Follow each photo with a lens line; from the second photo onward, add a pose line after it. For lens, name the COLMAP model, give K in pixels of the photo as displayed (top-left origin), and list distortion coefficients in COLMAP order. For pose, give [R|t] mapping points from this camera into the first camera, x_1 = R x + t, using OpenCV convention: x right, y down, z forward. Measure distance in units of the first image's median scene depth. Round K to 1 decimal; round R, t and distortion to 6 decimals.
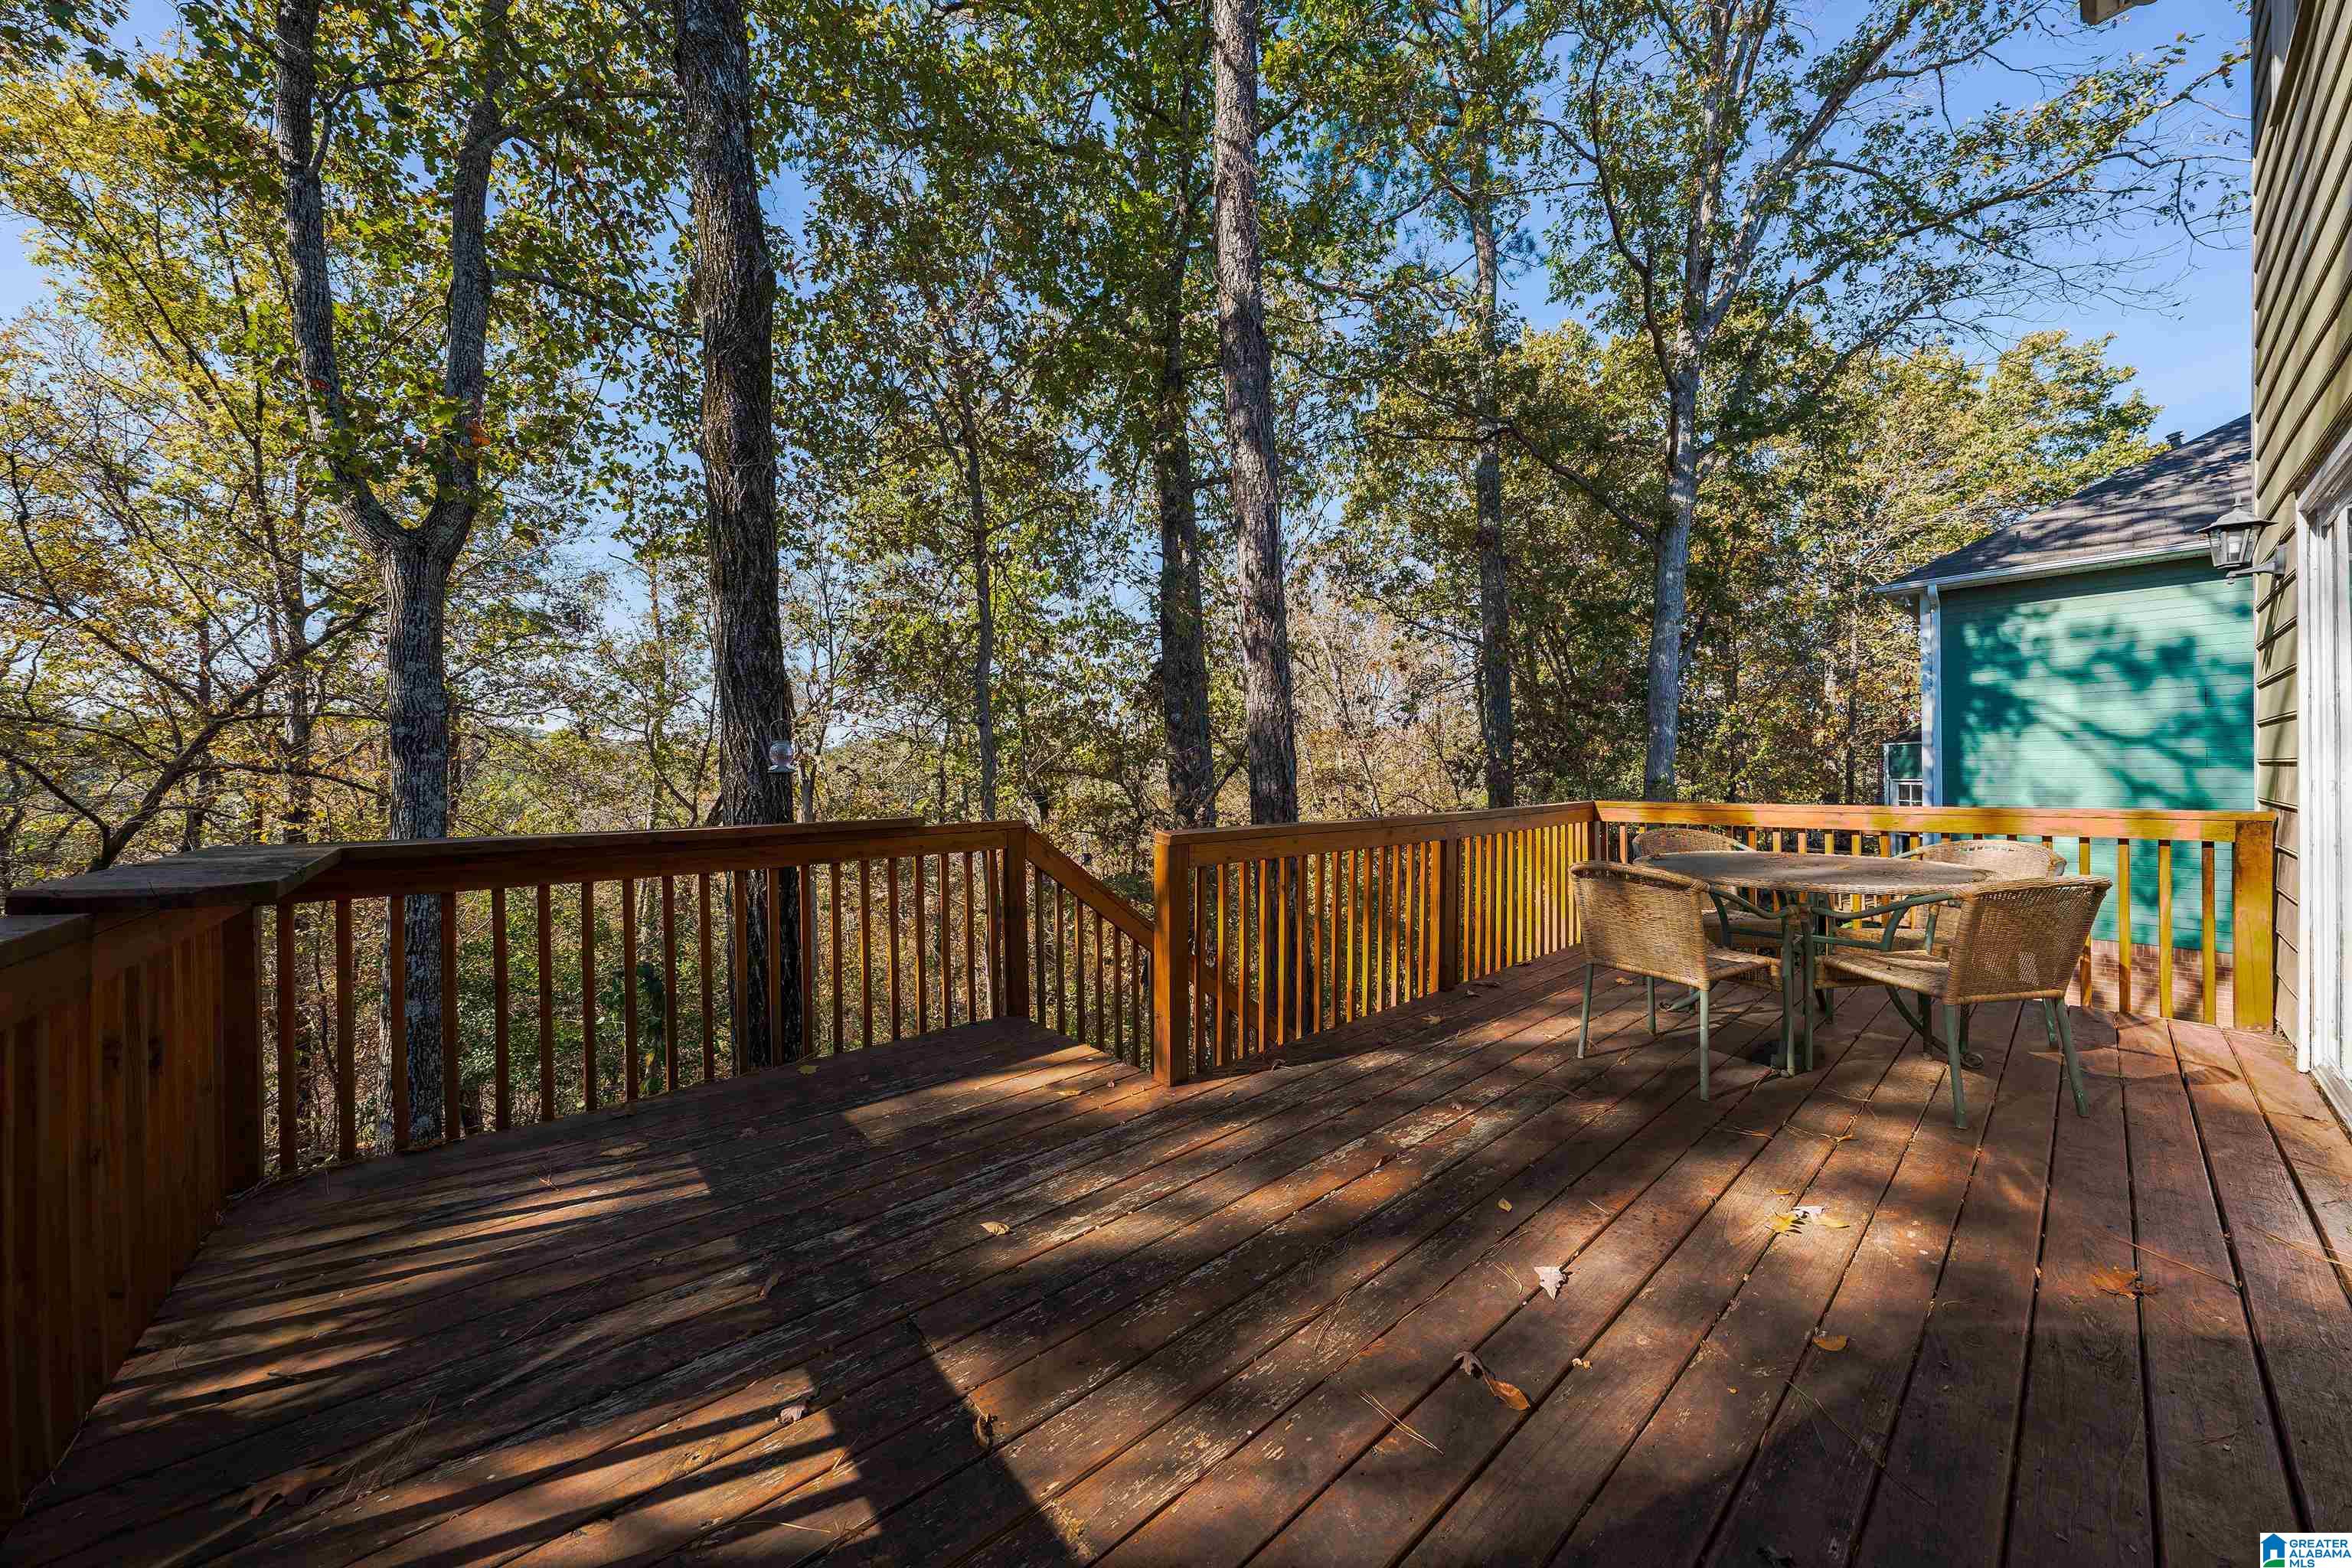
lens RADIAL K [[798.6, 0, 1182.2], [0, 798.6, 772.7], [0, 0, 1]] dist [0.001237, -0.000103]
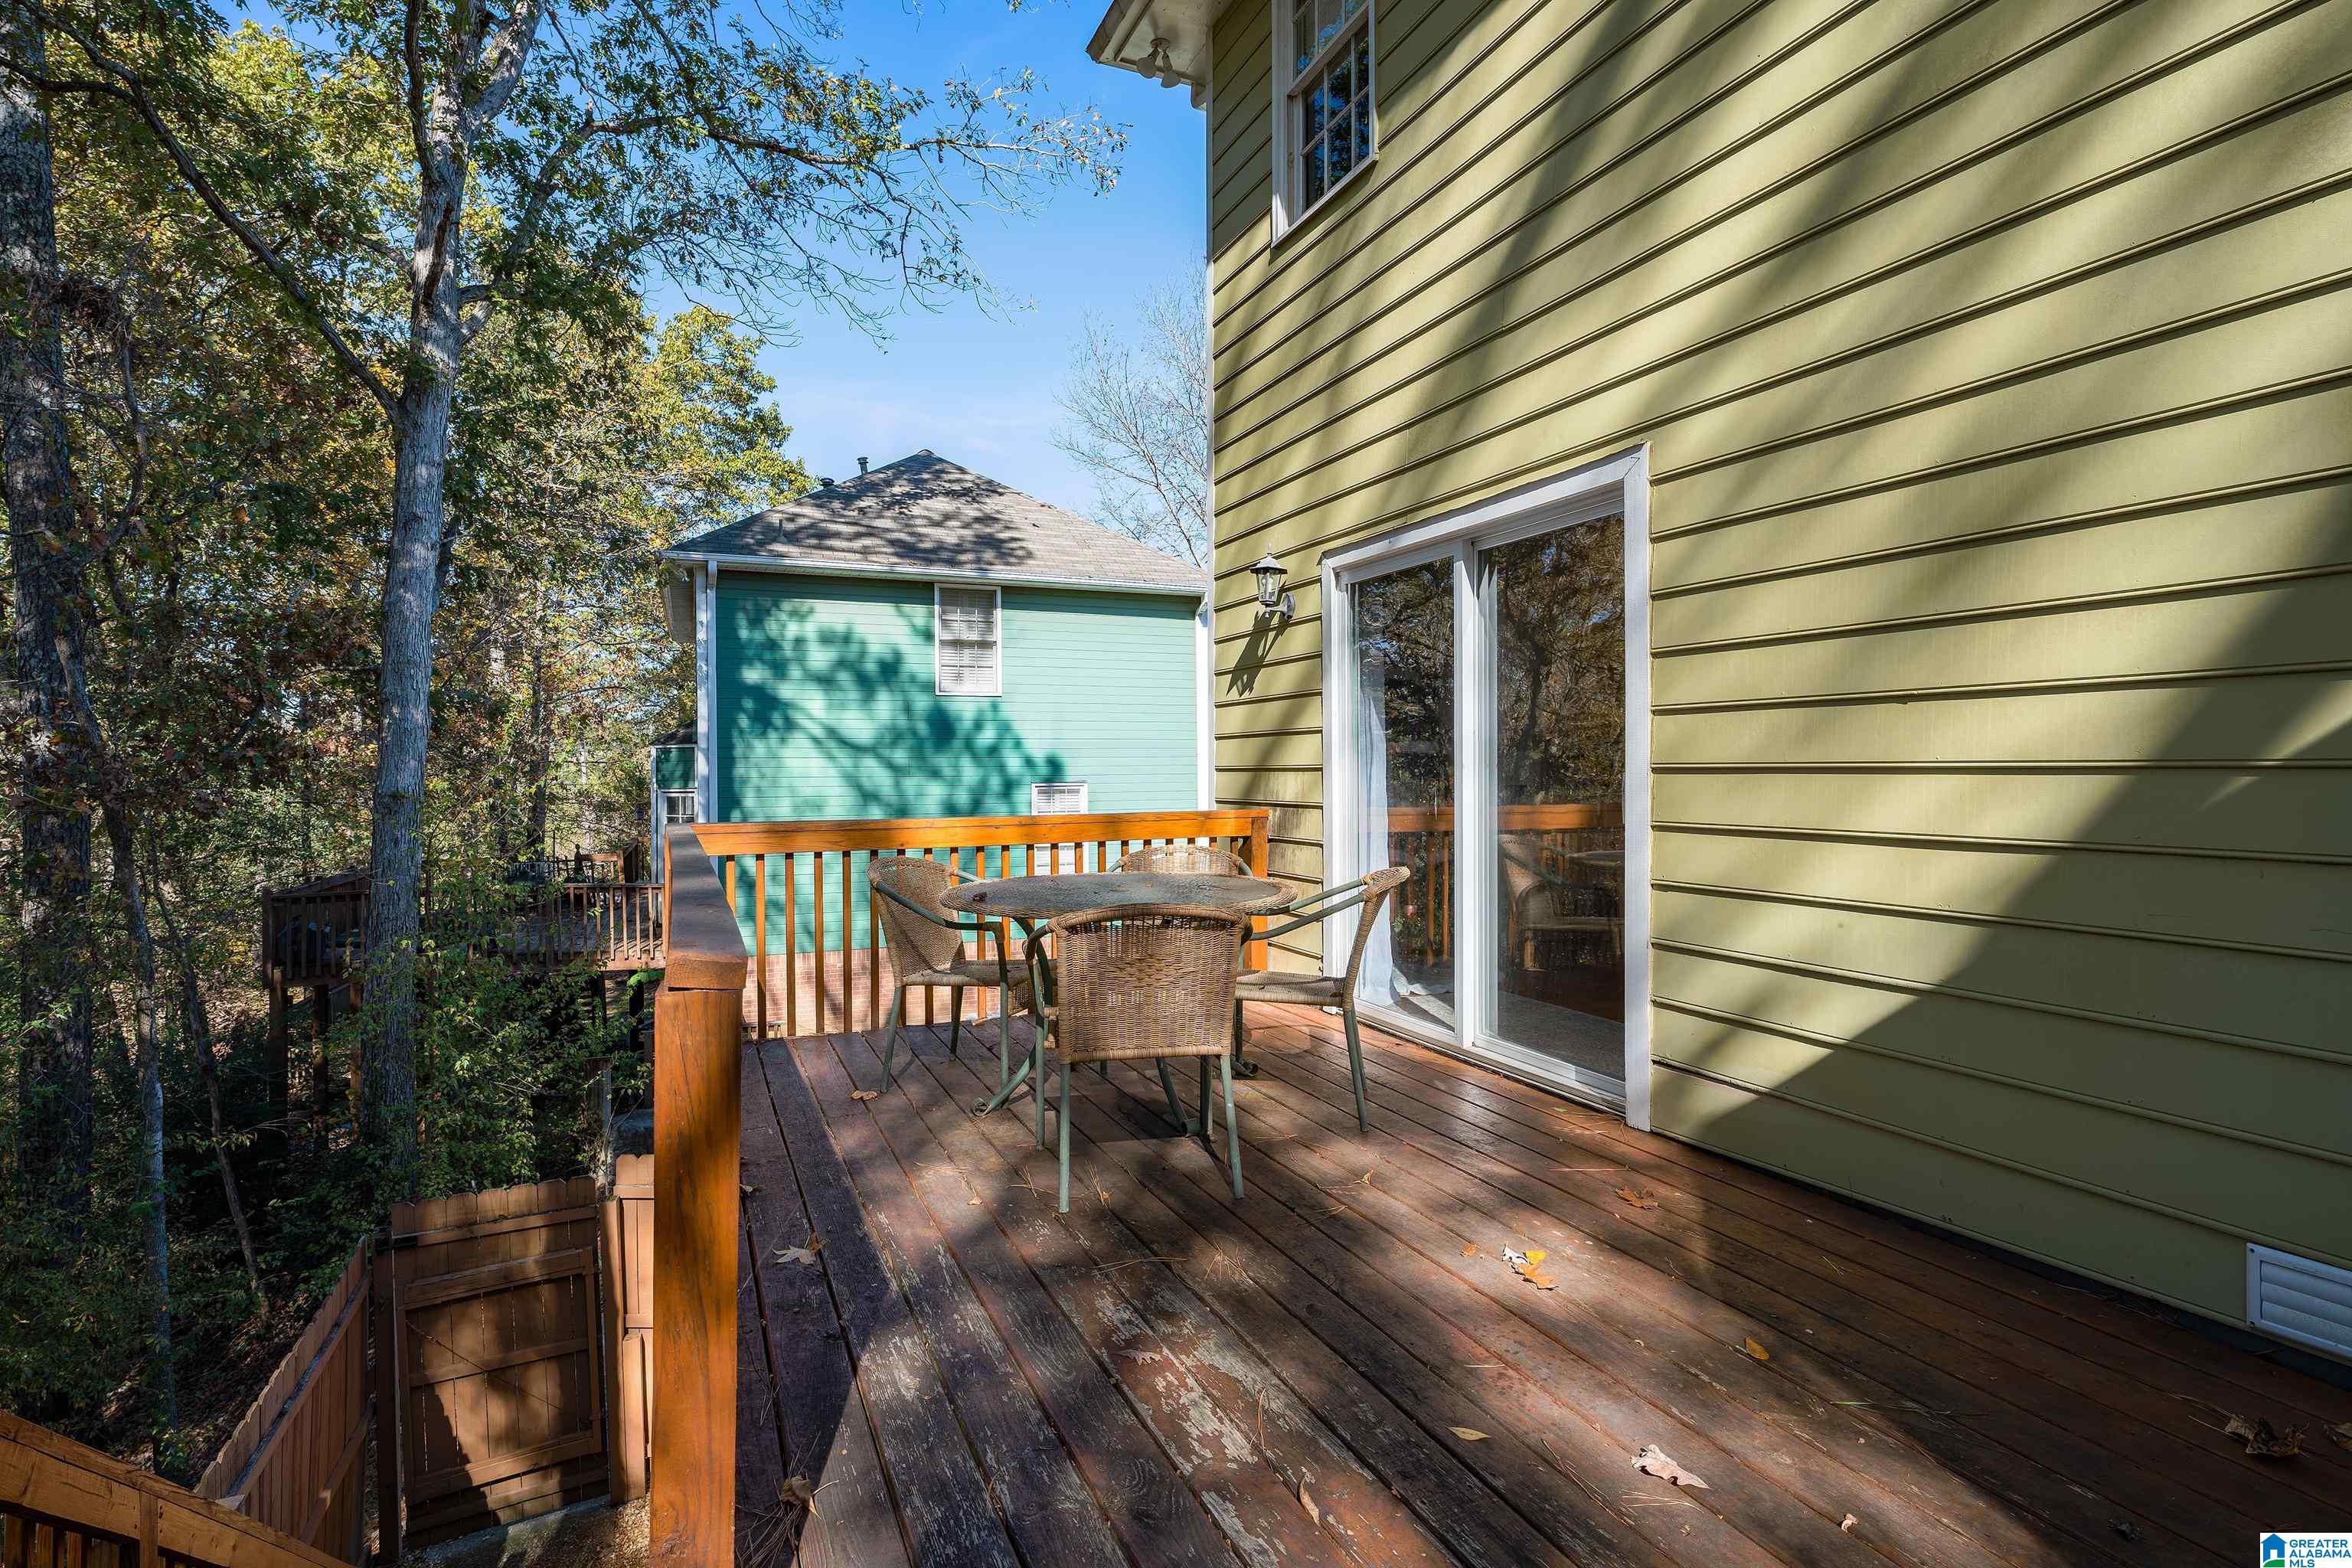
lens RADIAL K [[1161.5, 0, 1180.0], [0, 1161.5, 777.9], [0, 0, 1]] dist [0.003376, 0.001198]
pose [[0.291603, 0.001352, 0.956538, -0.107393], [0.005069, 0.999983, -0.002958, 0.002380], [-0.956526, 0.005712, 0.291591, 0.179314]]
